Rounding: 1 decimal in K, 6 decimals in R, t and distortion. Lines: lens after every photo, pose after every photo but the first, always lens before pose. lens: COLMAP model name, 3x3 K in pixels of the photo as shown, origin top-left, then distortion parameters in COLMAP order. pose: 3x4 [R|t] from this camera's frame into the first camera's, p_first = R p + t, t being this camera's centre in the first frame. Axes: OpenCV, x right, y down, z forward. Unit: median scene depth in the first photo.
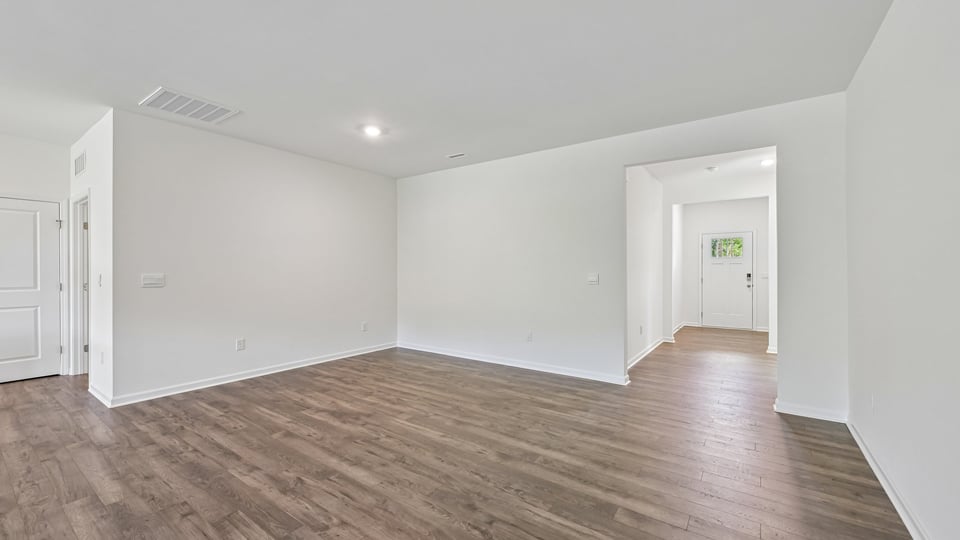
lens RADIAL K [[388.1, 0, 482.7], [0, 388.1, 267.4], [0, 0, 1]] dist [-0.000012, 0.000110]
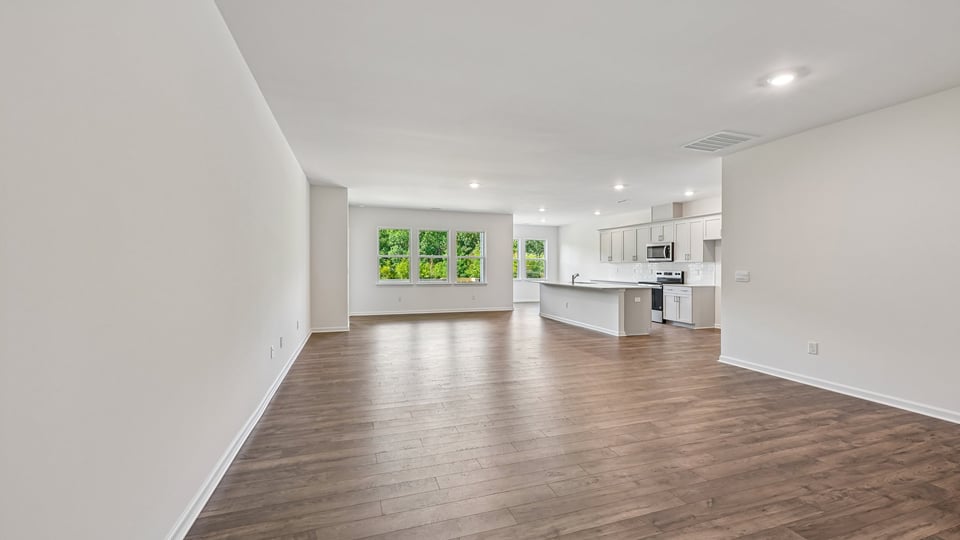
lens RADIAL K [[388.1, 0, 482.7], [0, 388.1, 267.4], [0, 0, 1]] dist [-0.000012, 0.000110]
pose [[-0.588551, -0.006039, -0.808438, 0.684577], [-0.004978, 0.999980, -0.003846, 0.013172], [0.808445, 0.001761, -0.588569, 1.027853]]
